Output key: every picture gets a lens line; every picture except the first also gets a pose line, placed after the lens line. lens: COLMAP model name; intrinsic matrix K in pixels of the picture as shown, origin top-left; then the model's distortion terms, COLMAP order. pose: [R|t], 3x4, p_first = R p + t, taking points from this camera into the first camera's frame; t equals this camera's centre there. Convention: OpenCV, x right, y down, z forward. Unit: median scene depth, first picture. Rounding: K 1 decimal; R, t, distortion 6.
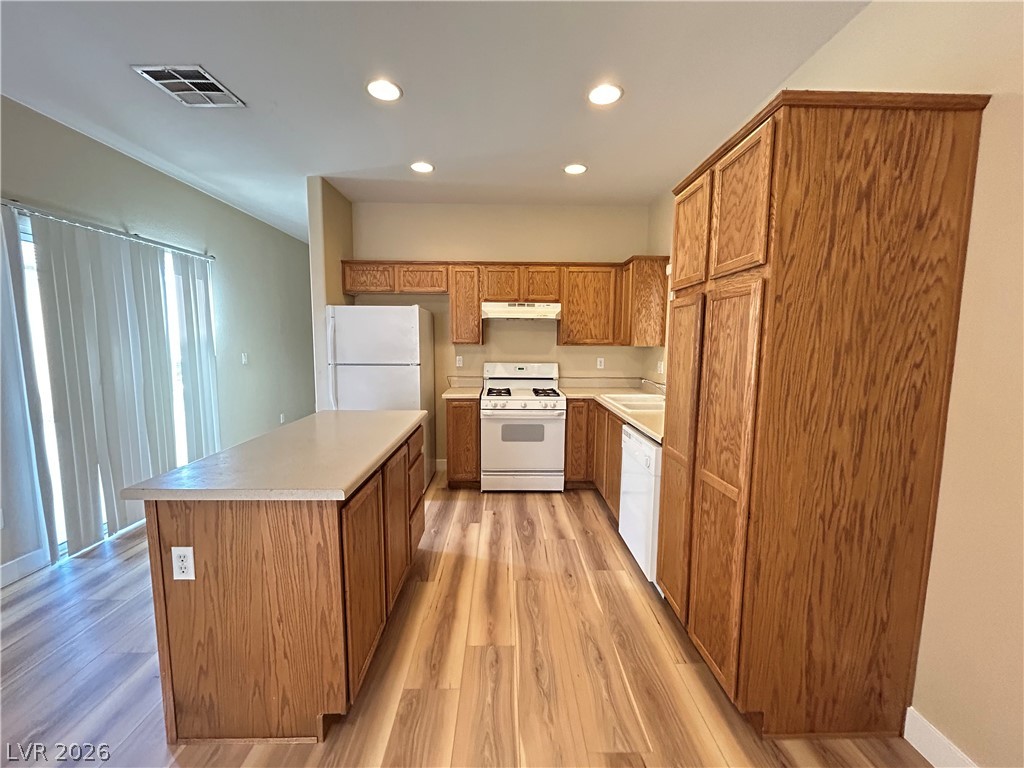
lens RADIAL K [[412.6, 0, 512.0], [0, 412.6, 384.0], [0, 0, 1]] dist [-0.000758, 0.000054]
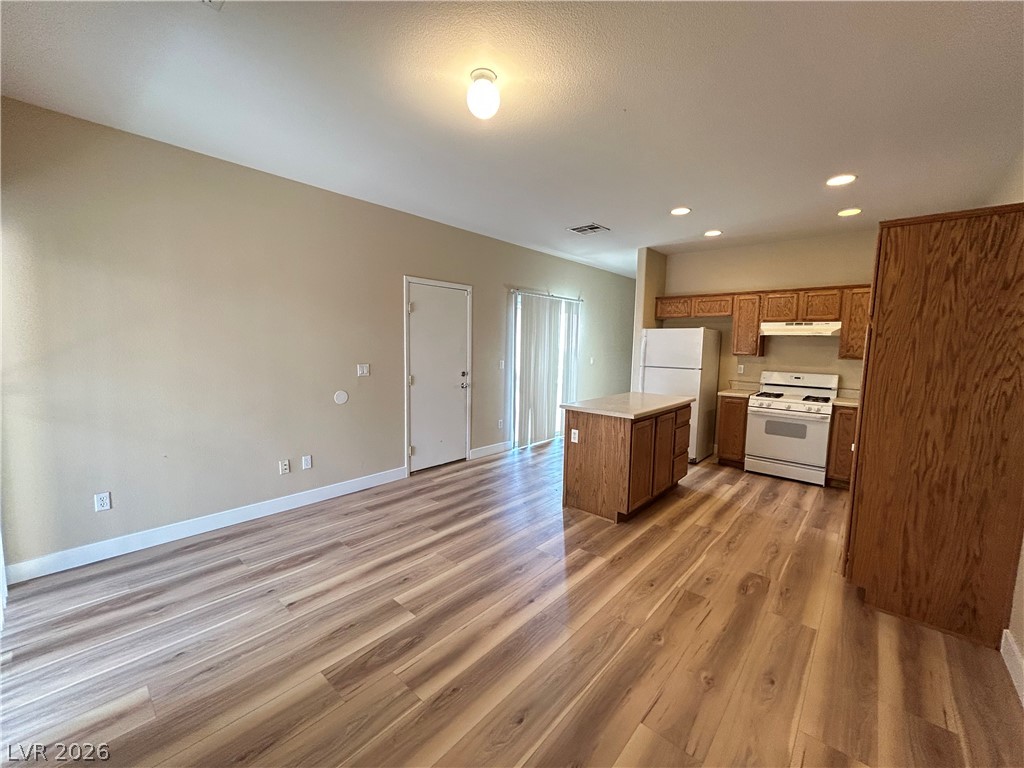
lens RADIAL K [[412.6, 0, 512.0], [0, 412.6, 384.0], [0, 0, 1]] dist [-0.000758, 0.000054]
pose [[0.735426, 0.074513, -0.673496, 0.384845], [-0.086607, 0.996120, 0.015635, 0.056678], [0.672047, 0.046831, 0.739026, -0.720347]]
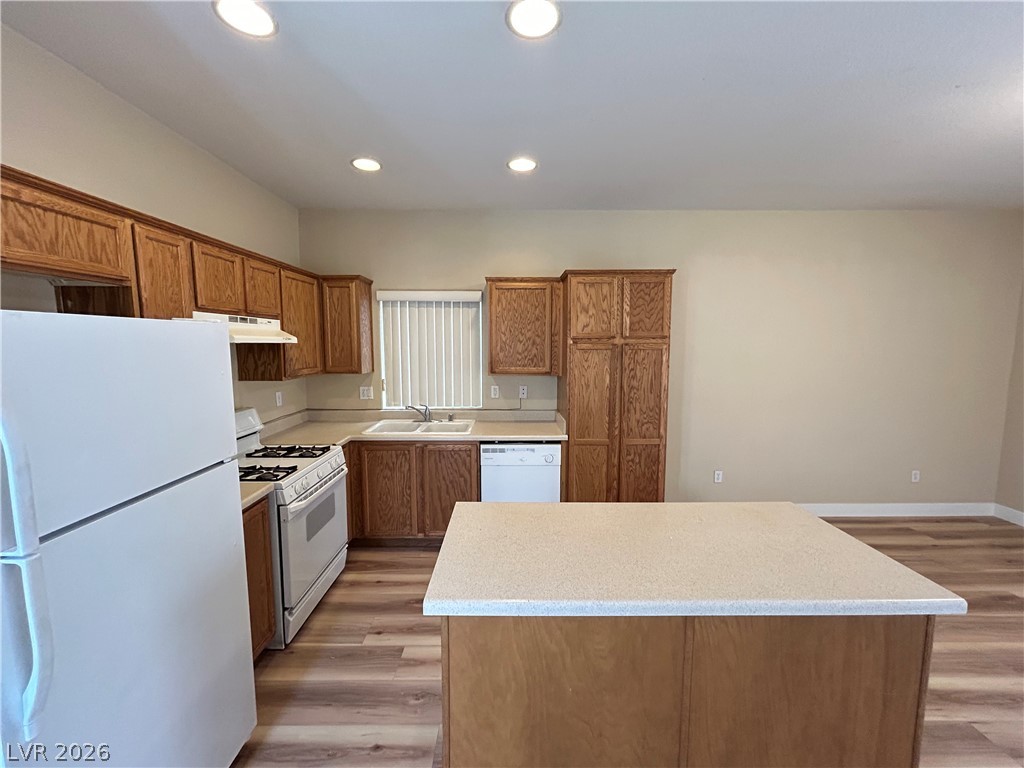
lens RADIAL K [[412.6, 0, 512.0], [0, 412.6, 384.0], [0, 0, 1]] dist [-0.000758, 0.000054]
pose [[0.010678, -0.108696, 0.994018, -0.970314], [0.105129, 0.988687, 0.106984, -0.208265], [-0.994401, 0.103358, 0.021985, 1.032887]]
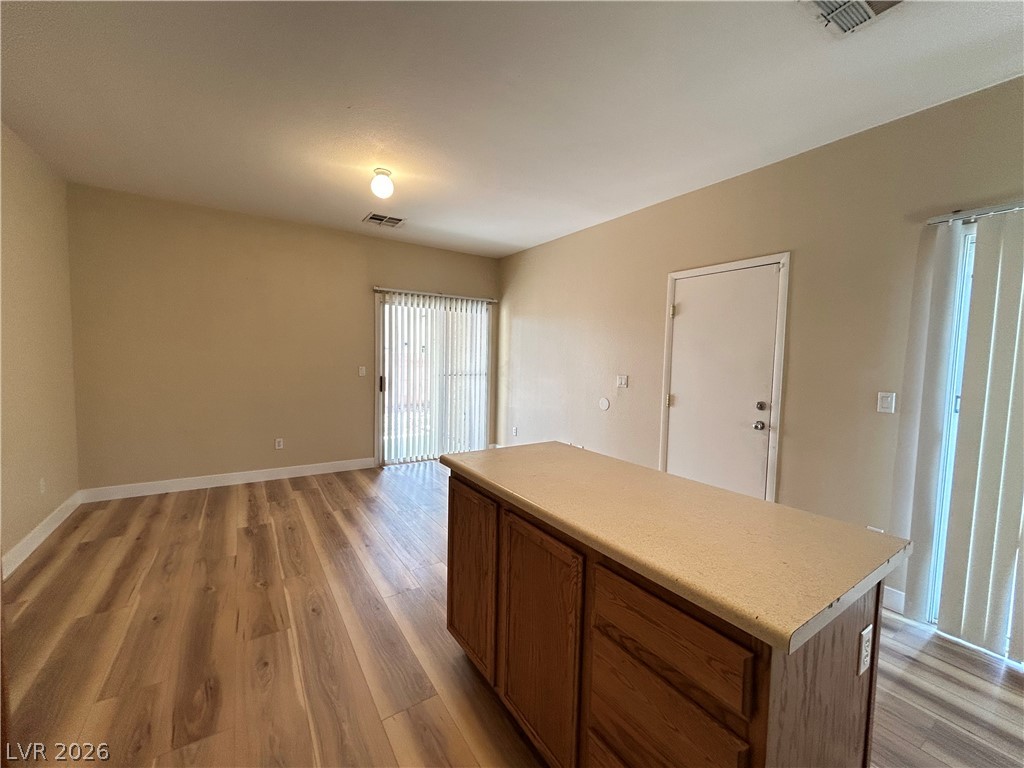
lens RADIAL K [[412.6, 0, 512.0], [0, 412.6, 384.0], [0, 0, 1]] dist [-0.000758, 0.000054]
pose [[-0.843835, 0.010867, -0.536493, 0.084316], [-0.085832, 0.984189, 0.154937, -0.131646], [0.529694, 0.176789, -0.829560, 1.277958]]
